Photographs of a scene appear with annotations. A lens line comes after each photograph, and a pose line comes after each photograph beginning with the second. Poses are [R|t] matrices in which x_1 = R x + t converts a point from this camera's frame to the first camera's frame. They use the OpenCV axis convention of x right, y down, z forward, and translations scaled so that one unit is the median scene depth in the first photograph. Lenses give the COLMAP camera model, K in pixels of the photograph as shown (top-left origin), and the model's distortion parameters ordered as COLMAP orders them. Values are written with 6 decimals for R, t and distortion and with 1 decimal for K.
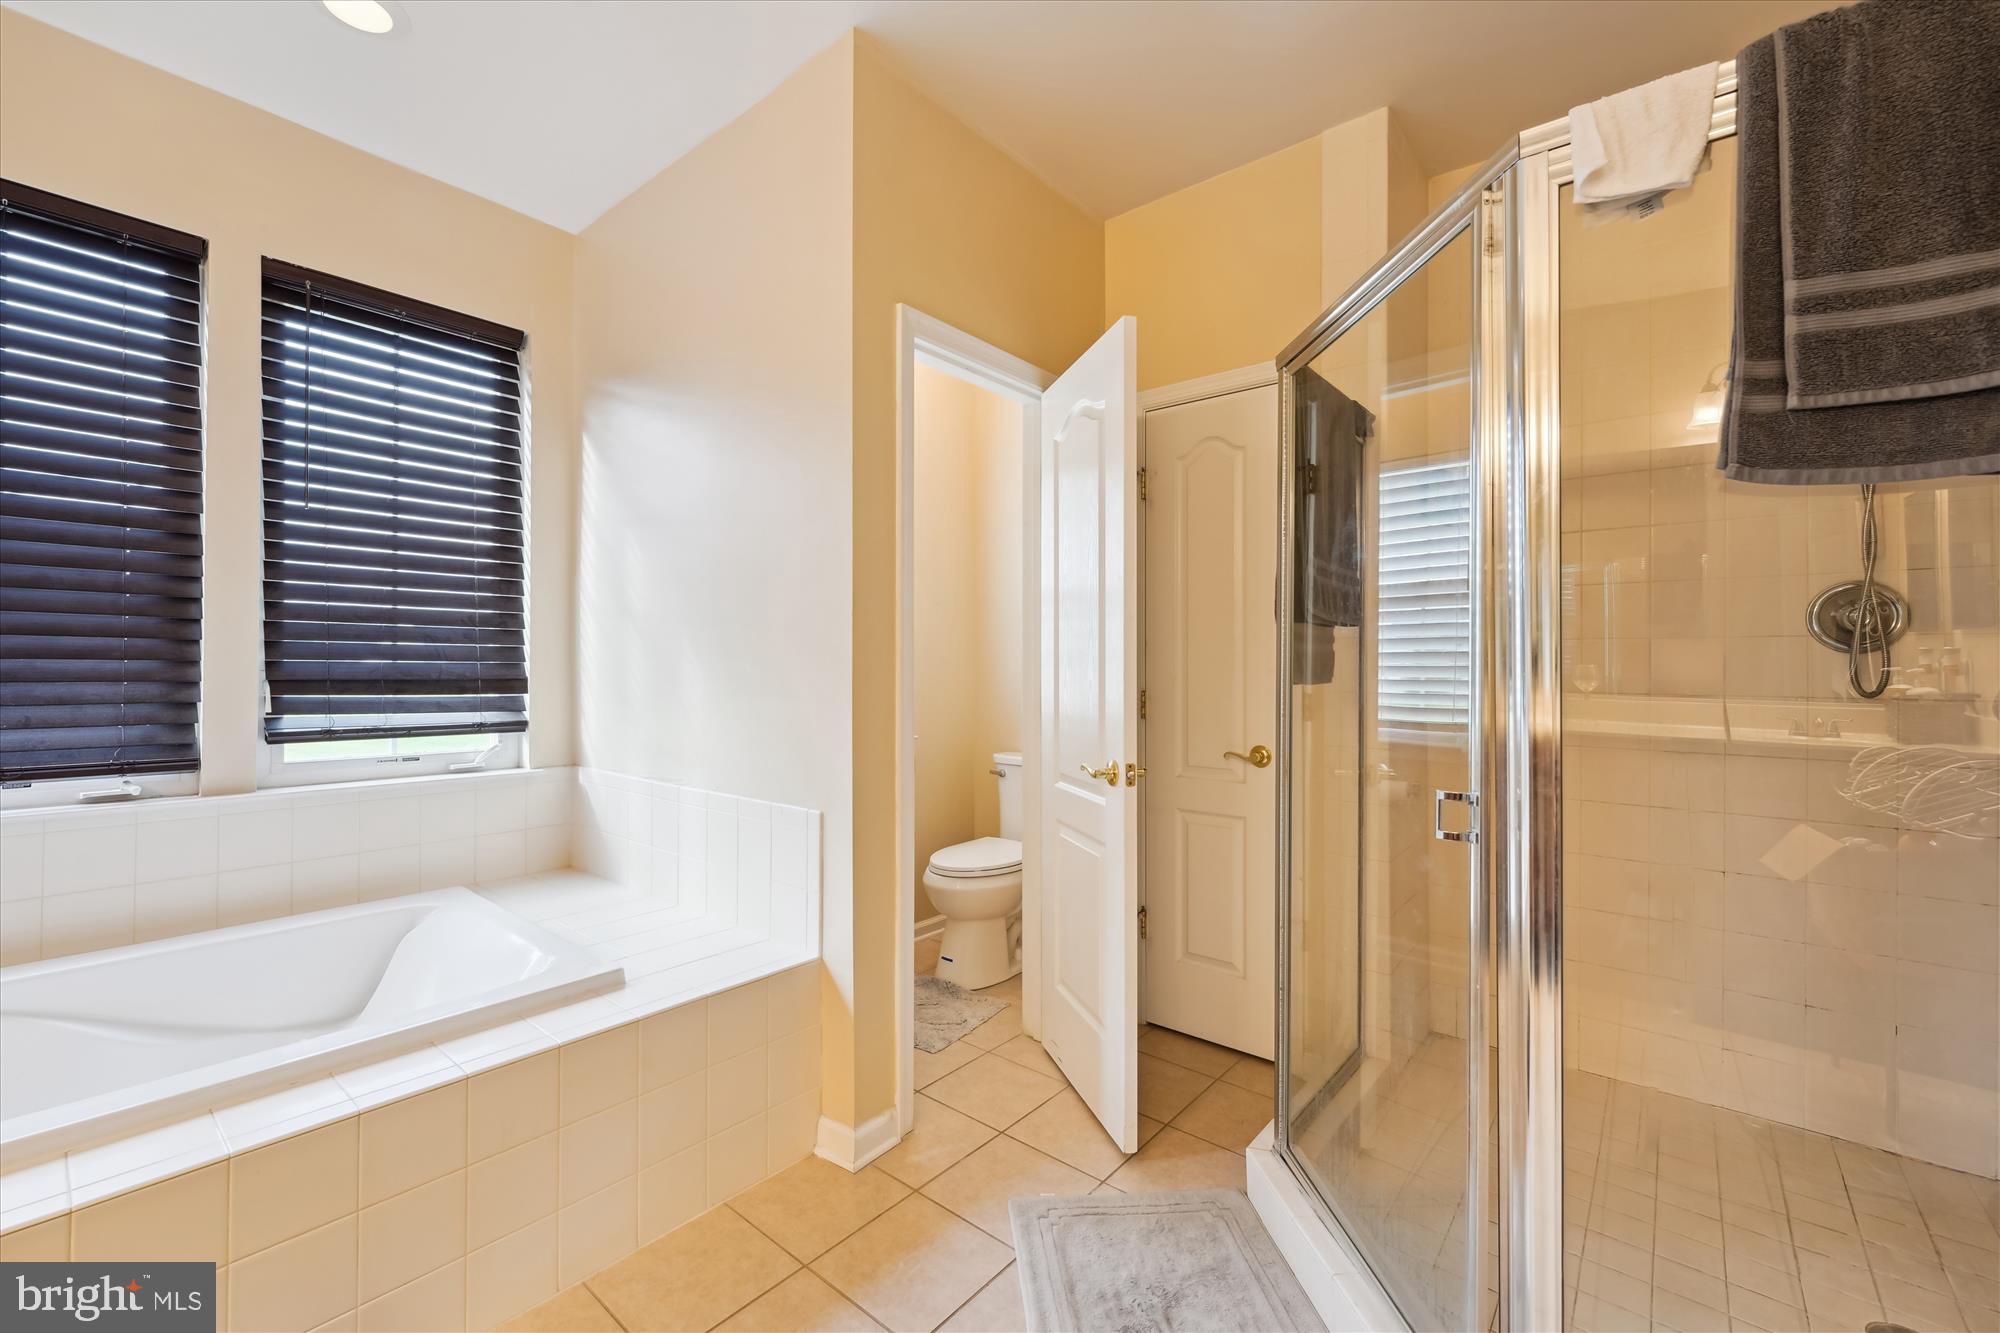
lens RADIAL K [[816.2, 0, 1007.0], [0, 816.2, 664.4], [0, 0, 1]] dist [-0.002165, 0.000279]
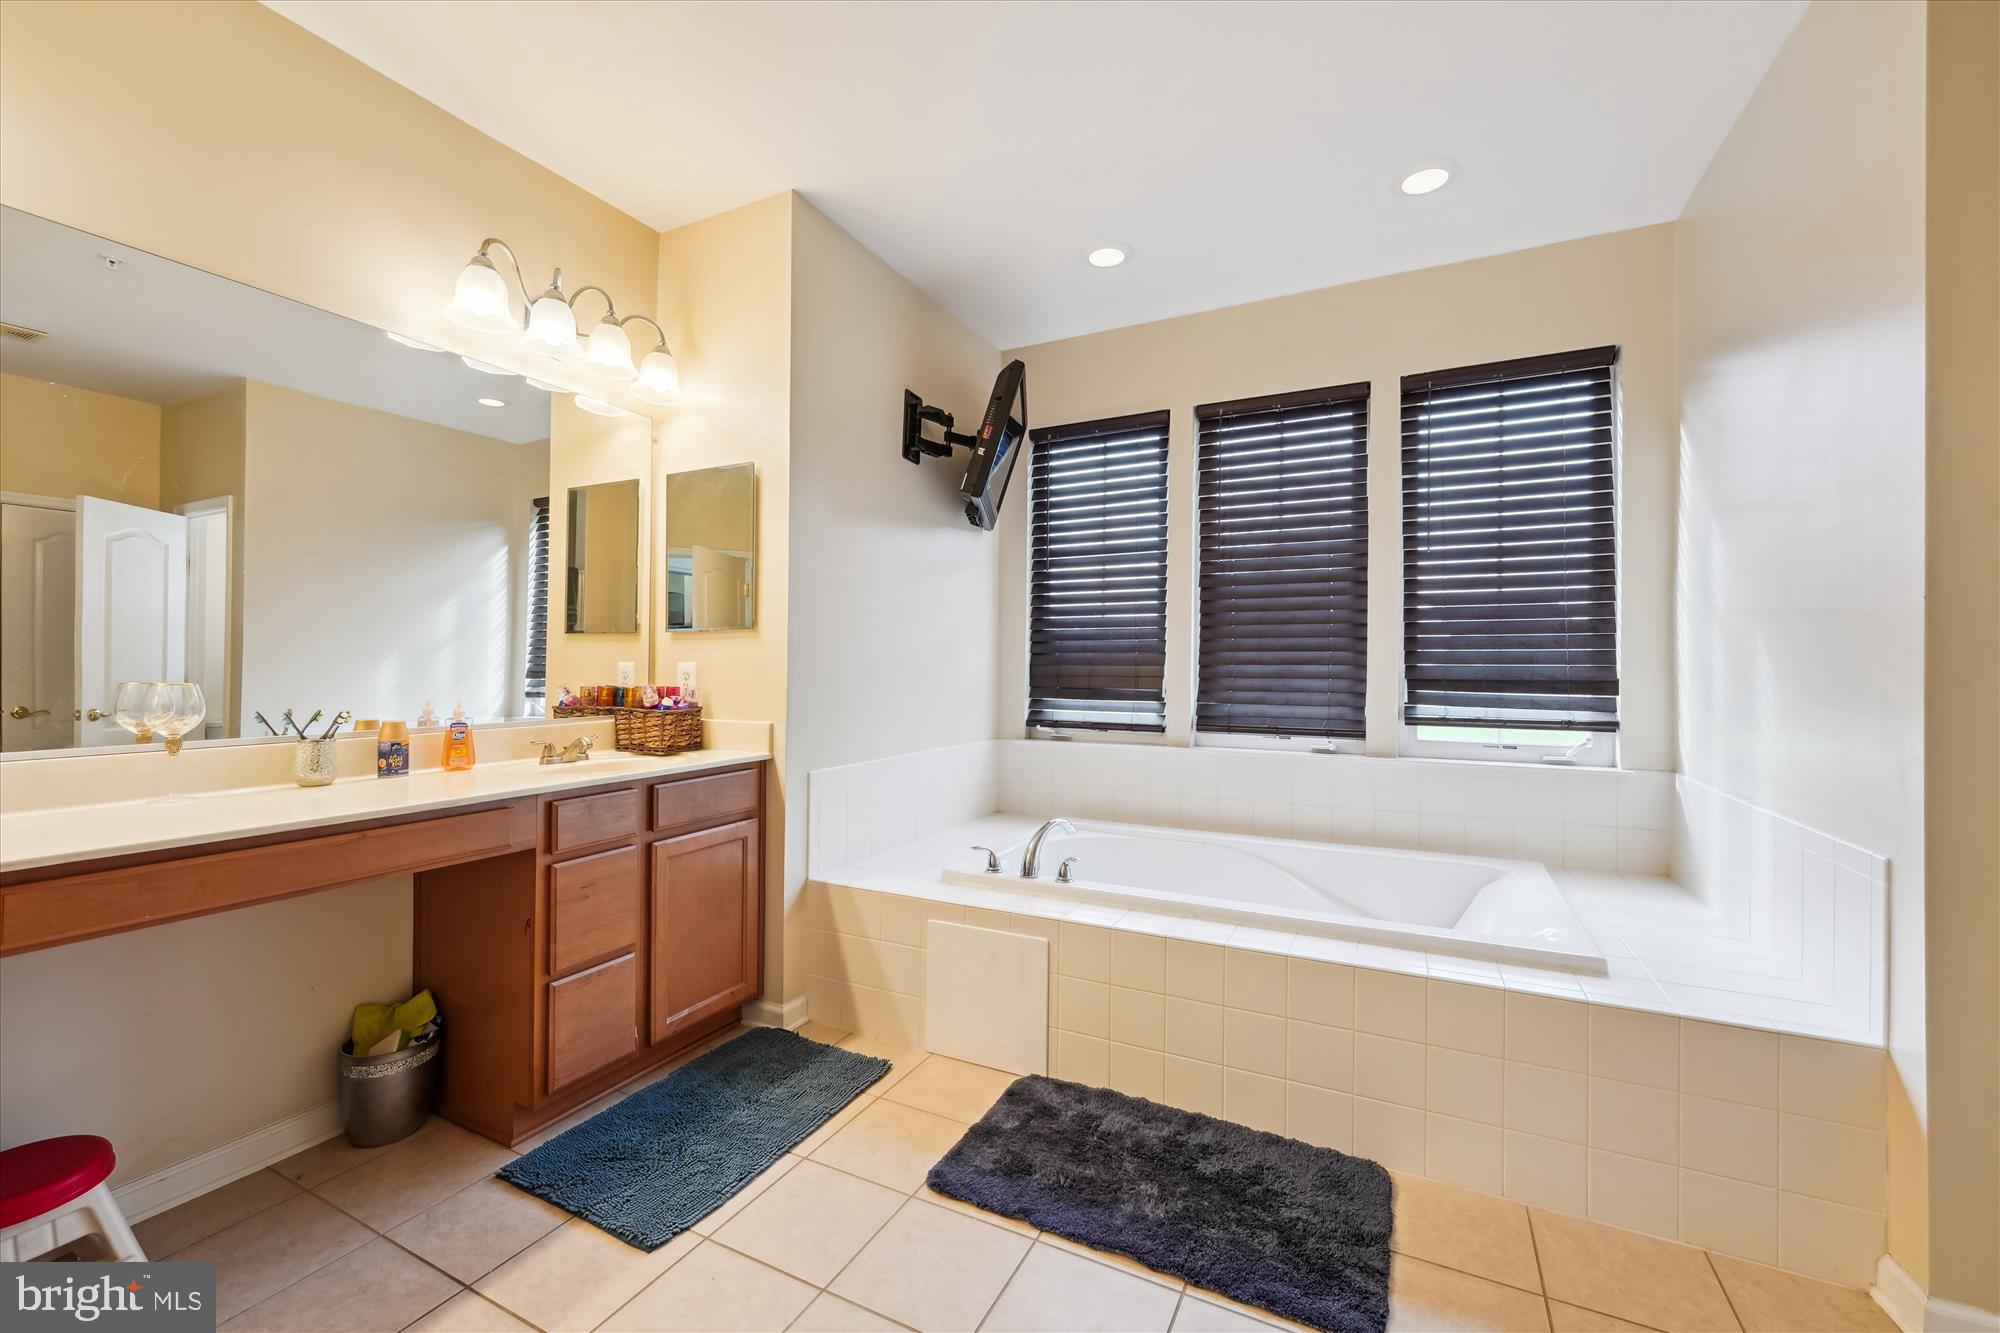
lens RADIAL K [[816.2, 0, 1001.1], [0, 816.2, 669.5], [0, 0, 1]] dist [-0.002165, 0.000279]
pose [[0.215439, -0.001707, -0.976516, 0.296355], [0.002752, 0.999996, -0.001140, 0.002467], [0.976514, -0.002442, 0.215442, 0.021389]]
